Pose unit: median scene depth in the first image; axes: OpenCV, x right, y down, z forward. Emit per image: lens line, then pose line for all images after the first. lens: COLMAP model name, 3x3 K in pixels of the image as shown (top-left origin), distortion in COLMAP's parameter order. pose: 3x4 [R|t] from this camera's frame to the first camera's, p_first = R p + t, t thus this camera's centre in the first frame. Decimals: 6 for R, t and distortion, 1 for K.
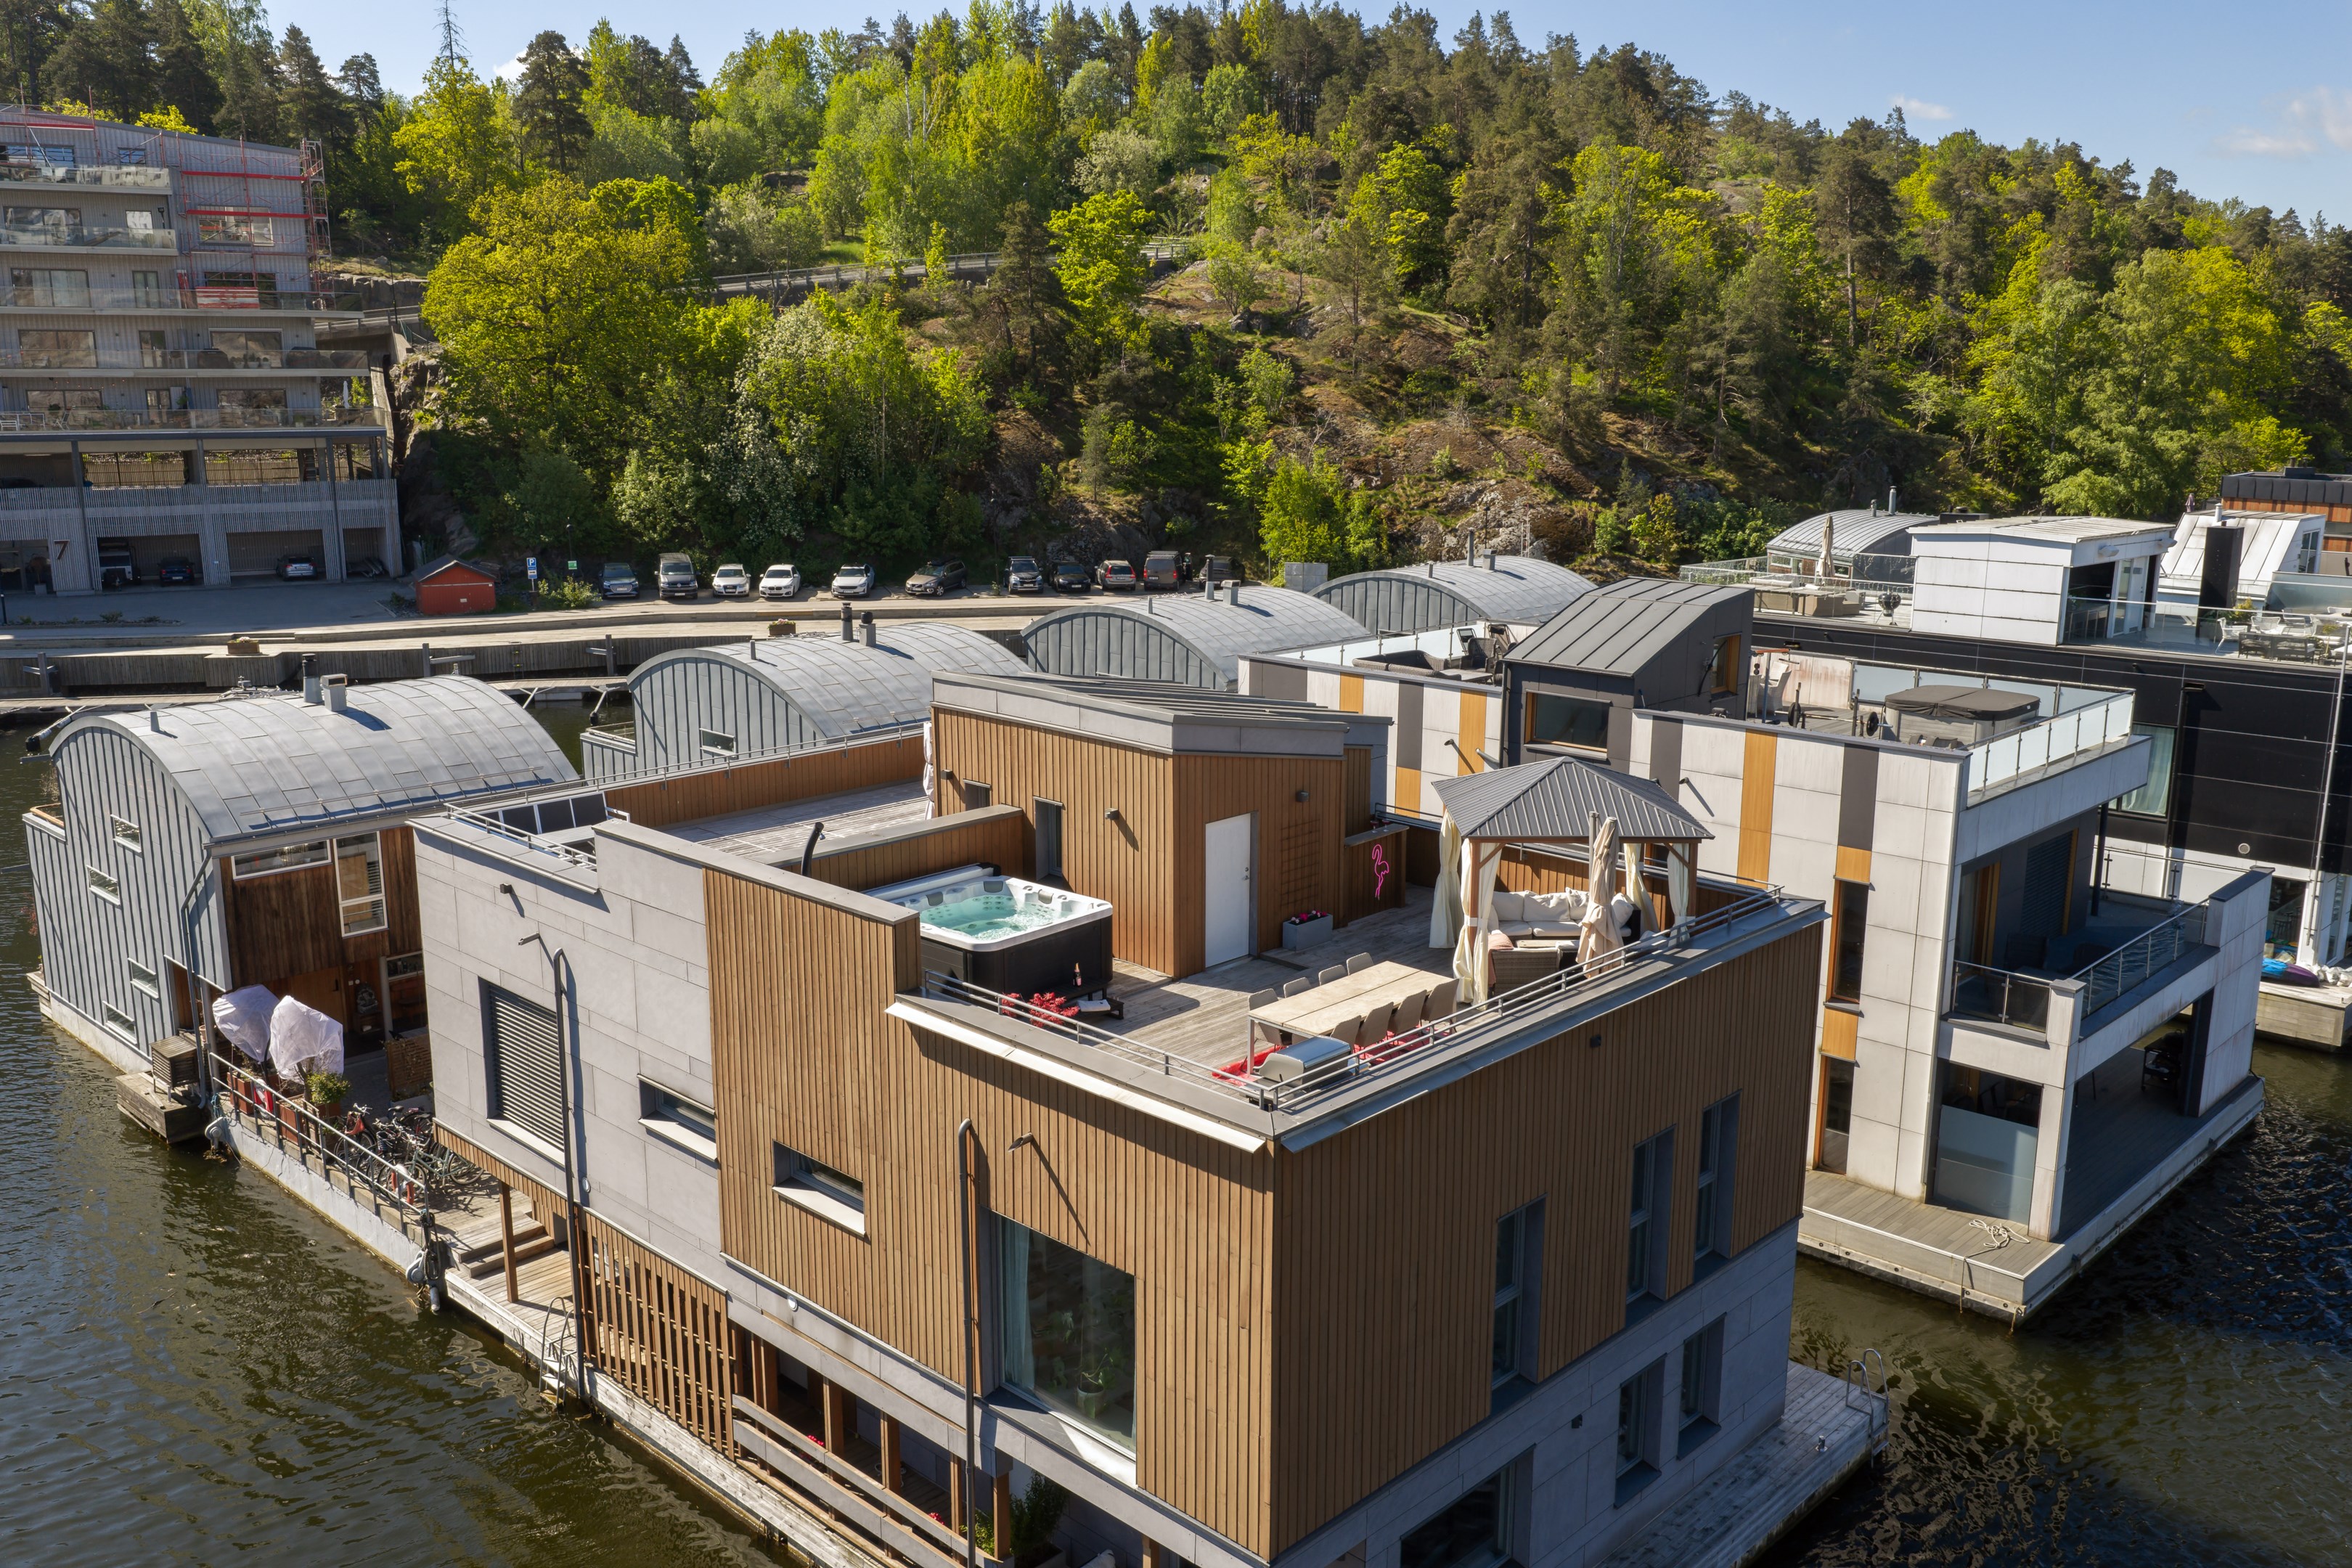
lens RADIAL K [[1952.3, 0, 1176.0], [0, 1952.3, 784.0], [0, 0, 1]] dist [0.017644, -0.031635]
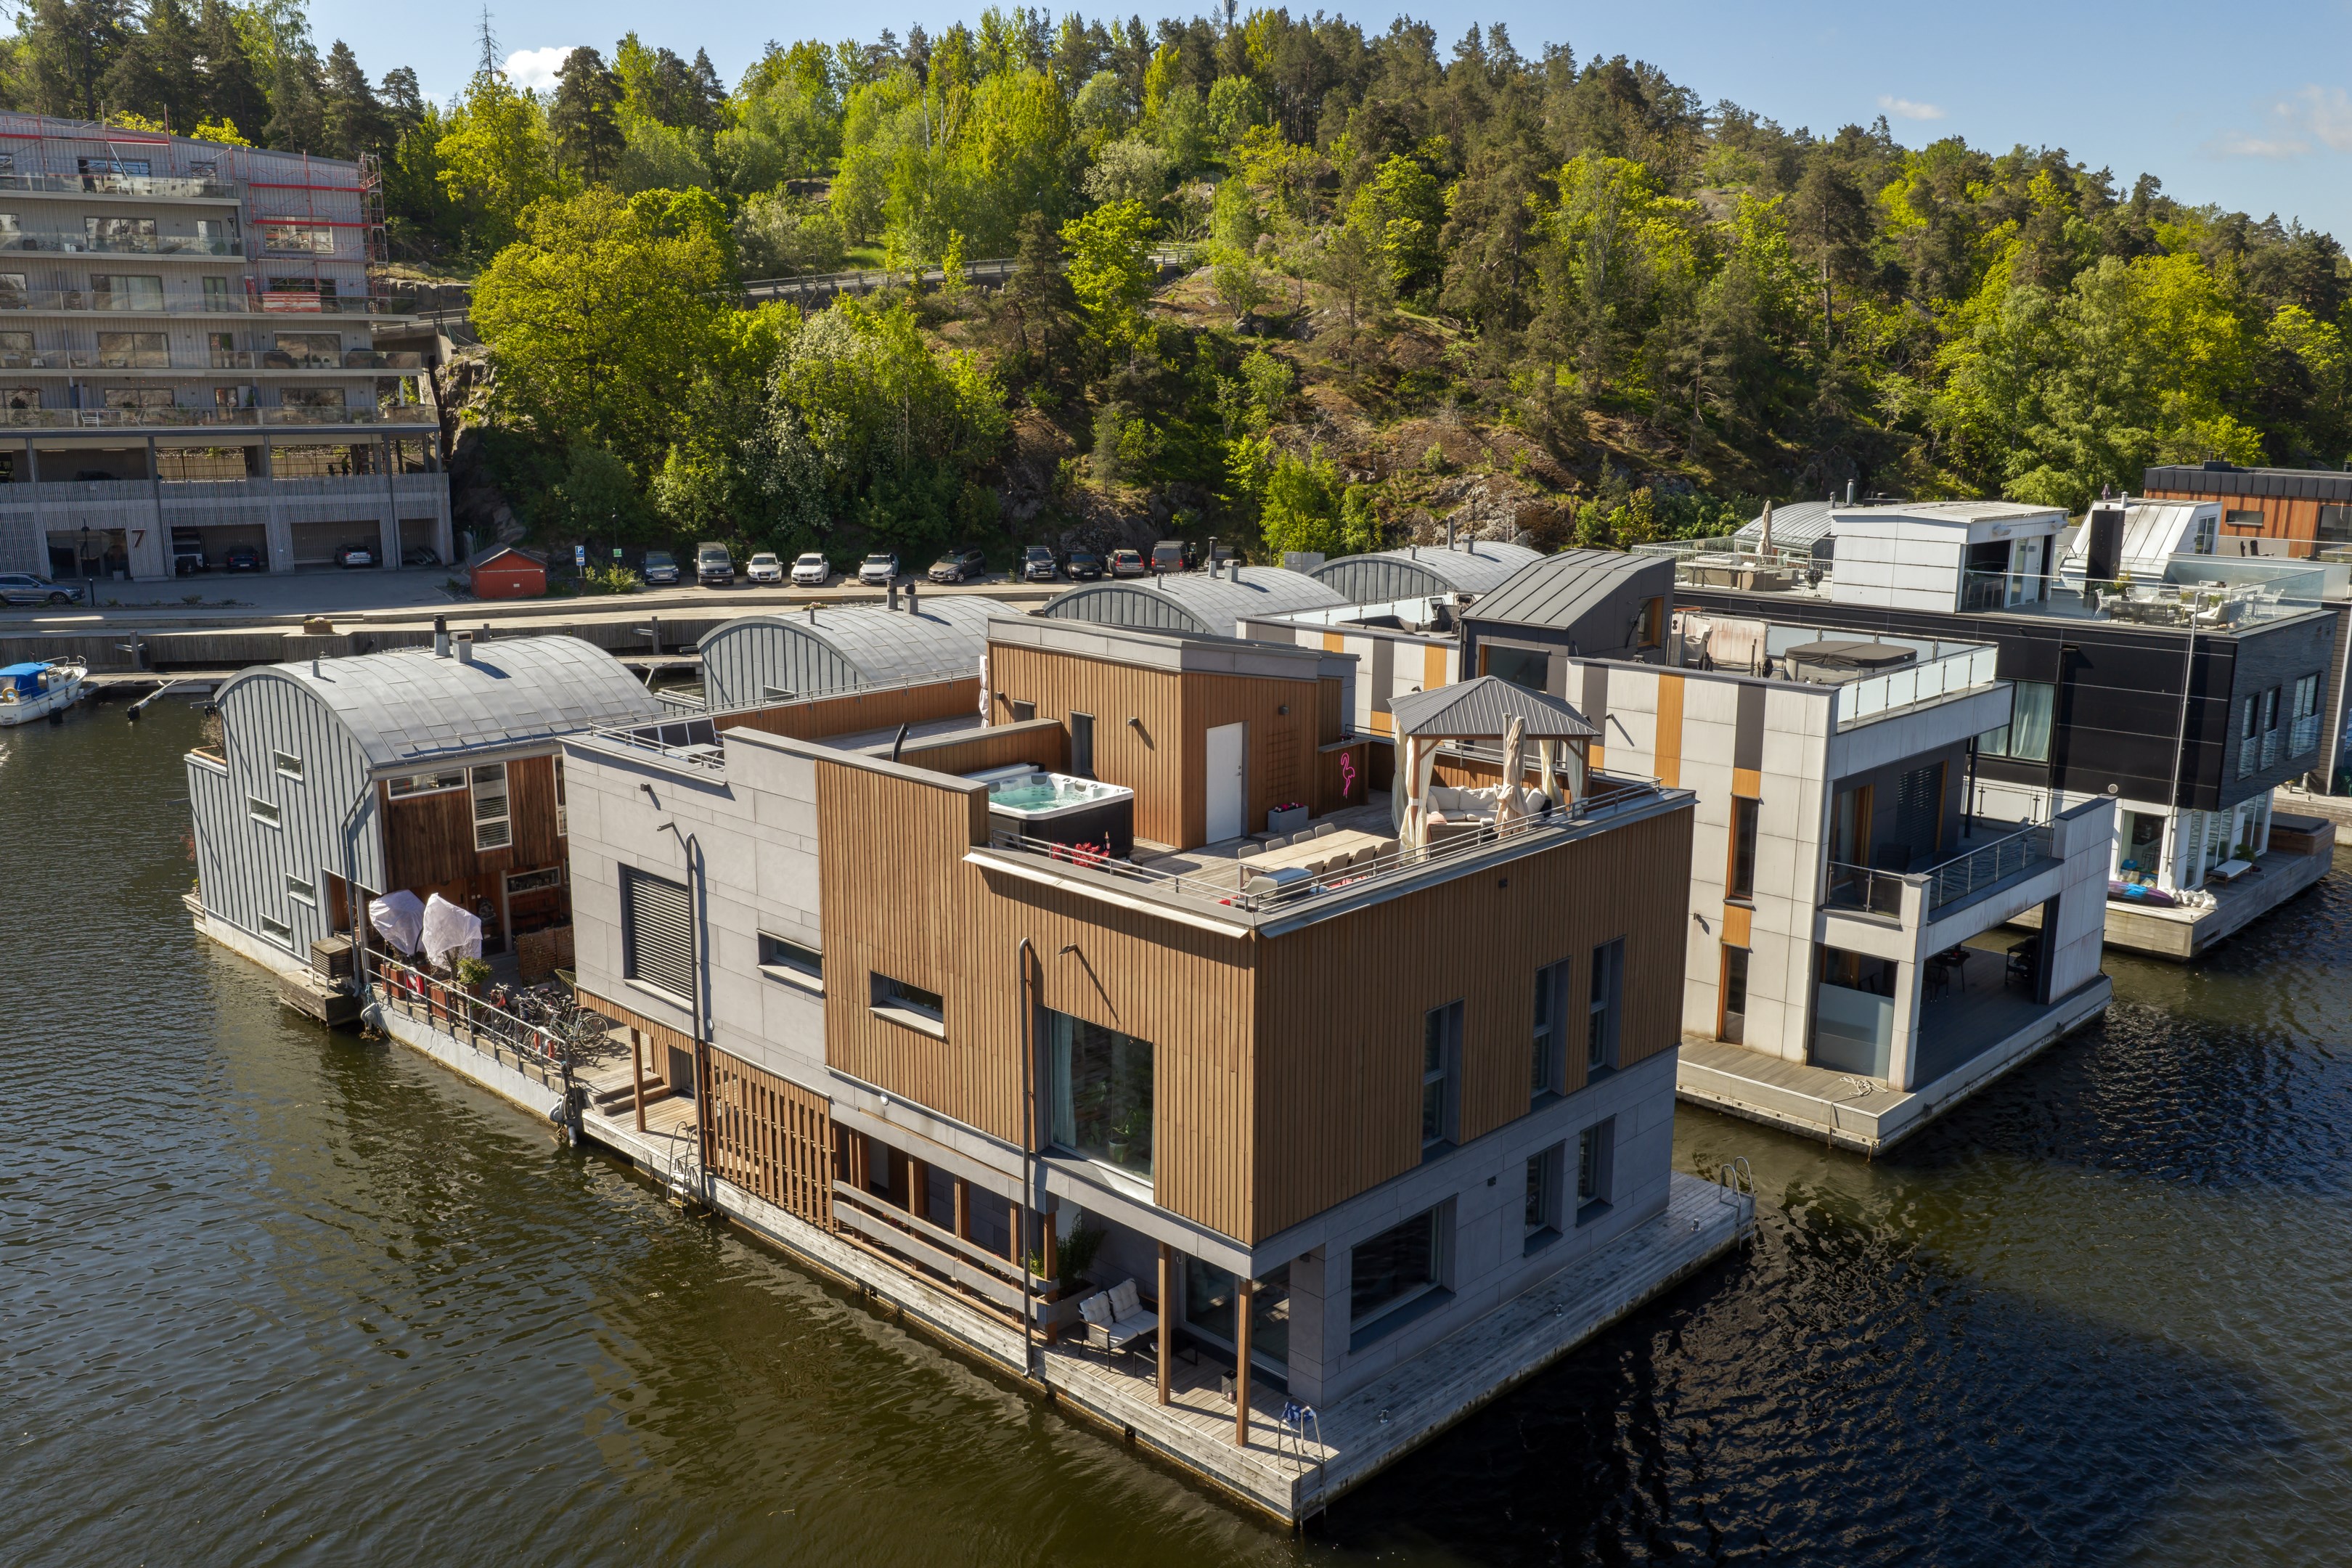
lens RADIAL K [[1952.3, 0, 1176.0], [0, 1952.3, 784.0], [0, 0, 1]] dist [0.017644, -0.031635]
pose [[0.999996, 0.001264, -0.002607, -0.000388], [-0.001264, 0.999999, -0.000146, 0.014337], [0.002607, 0.000149, 0.999997, -0.068593]]
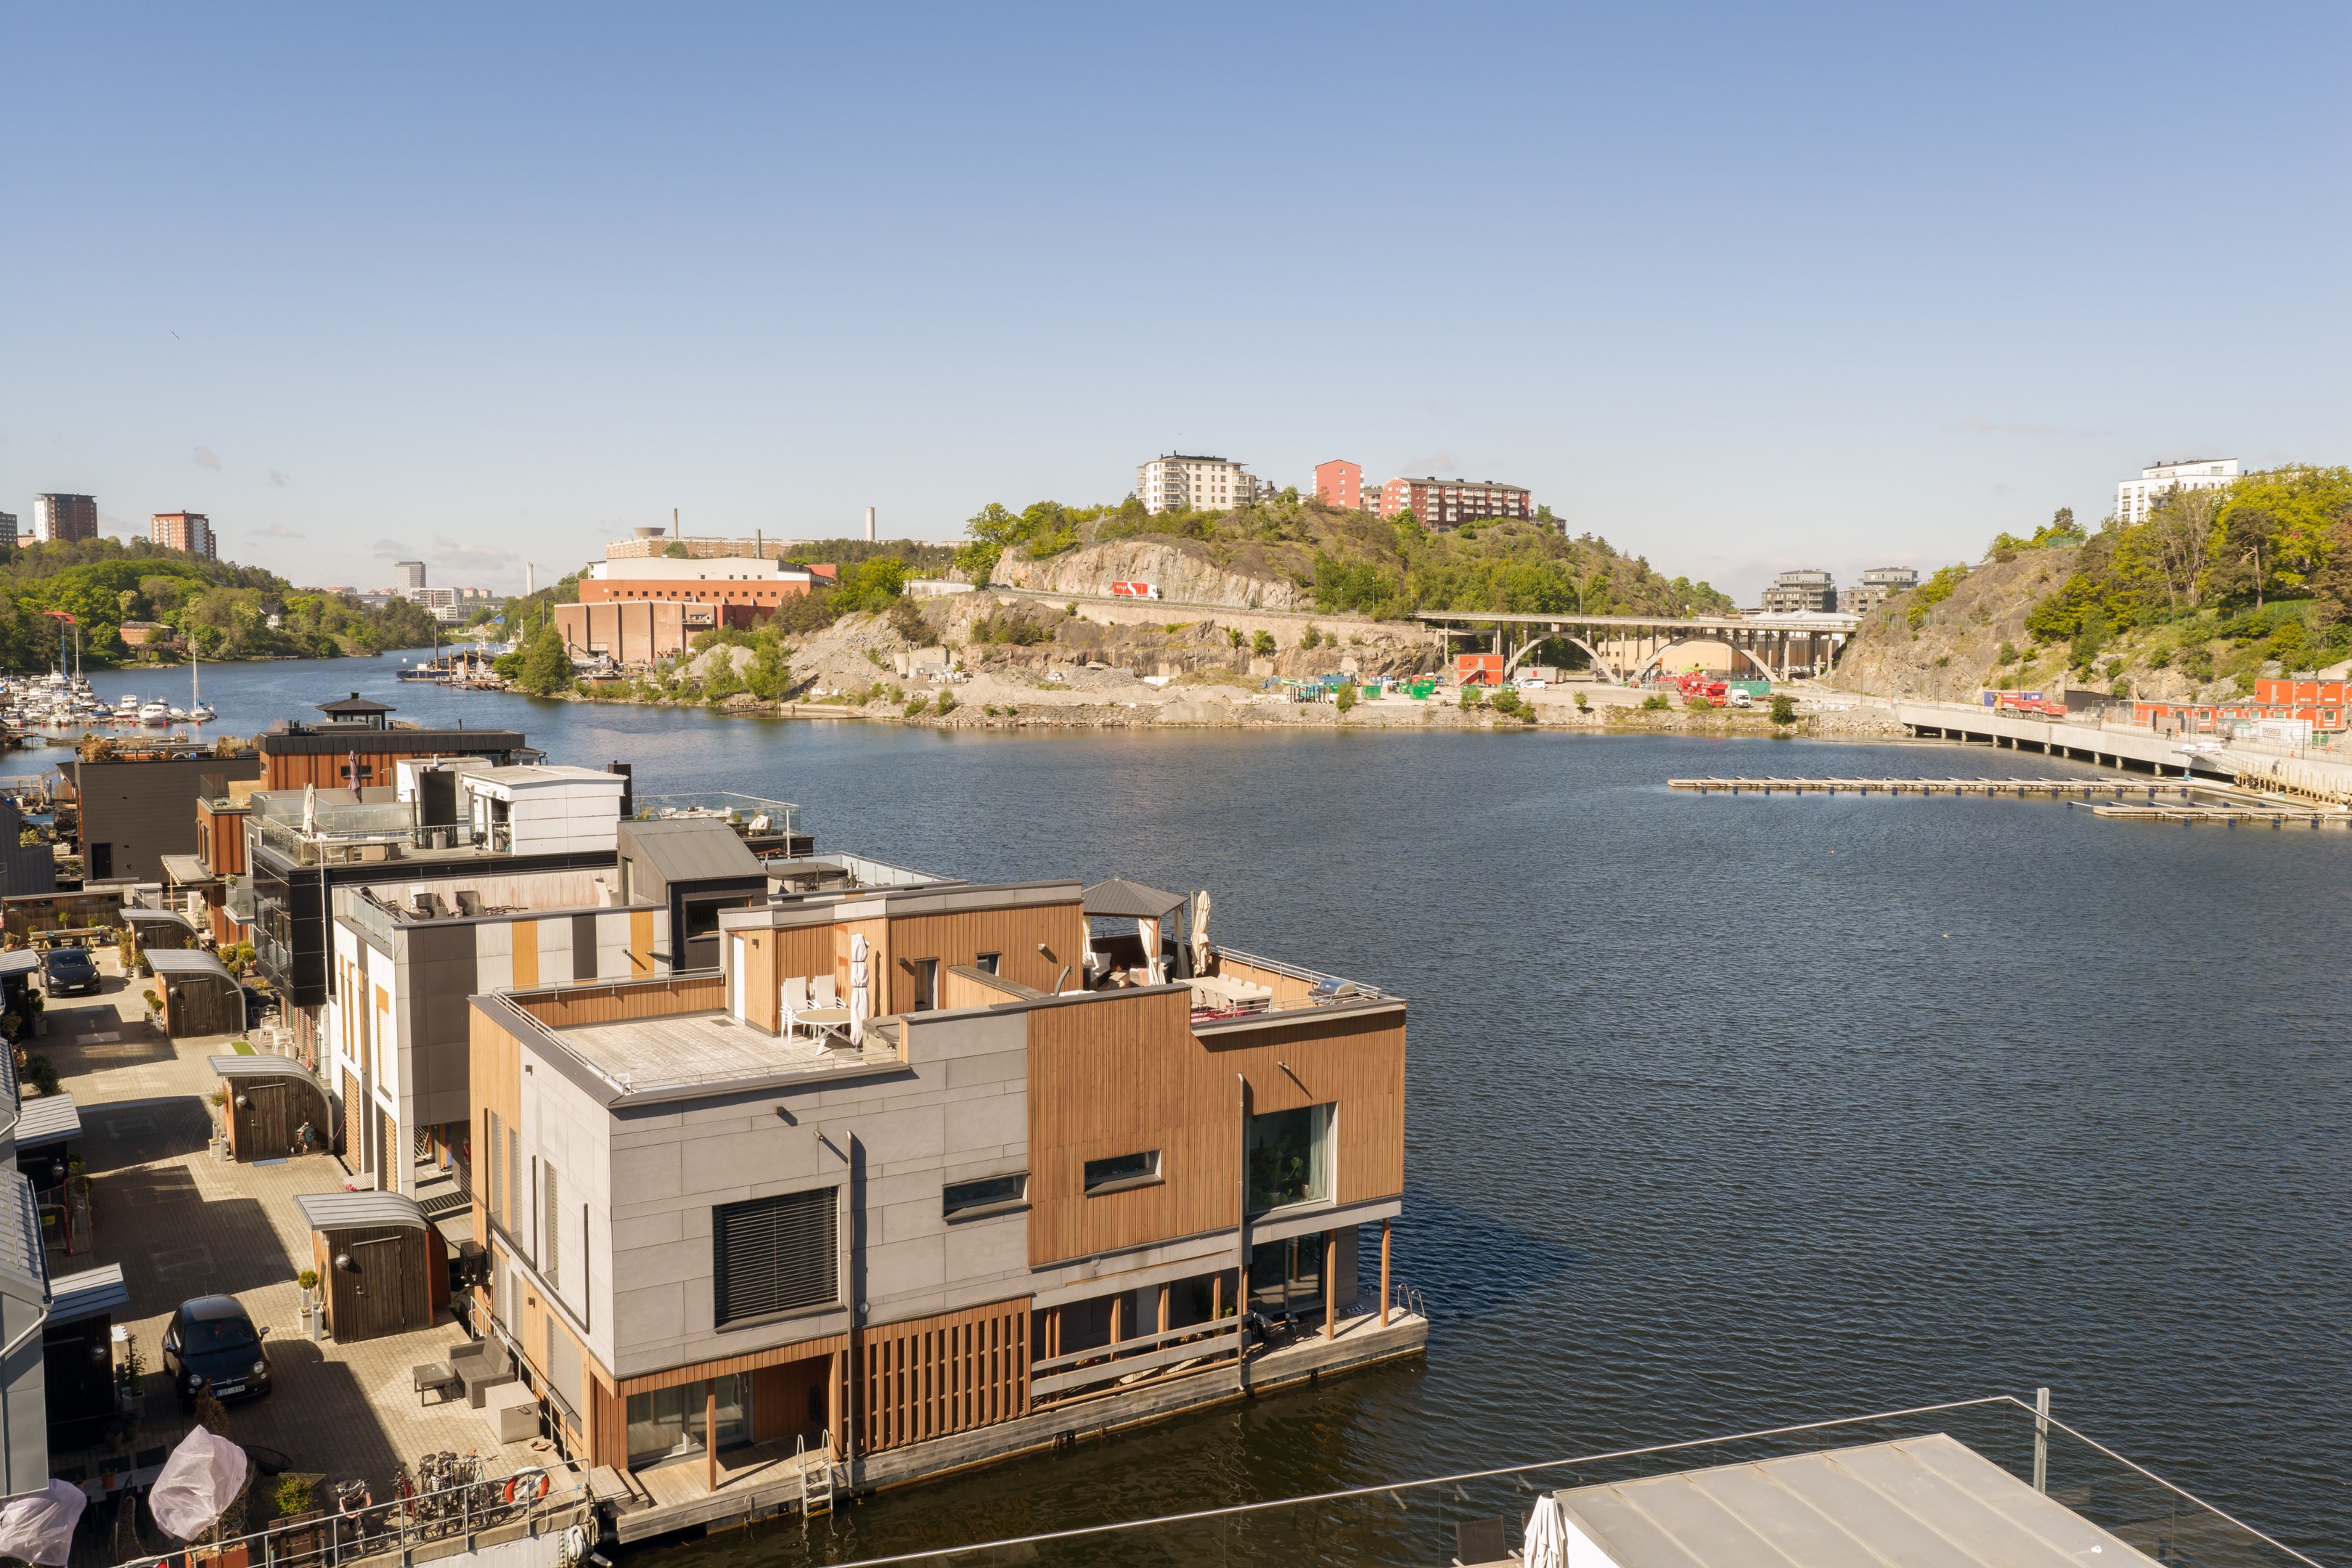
lens RADIAL K [[1952.3, 0, 1176.0], [0, 1952.3, 784.0], [0, 0, 1]] dist [0.017644, -0.031635]
pose [[0.224359, -0.082039, 0.971047, -0.422254], [0.203016, 0.978522, 0.035764, -0.041272], [-0.953125, 0.189114, 0.236196, 0.115611]]
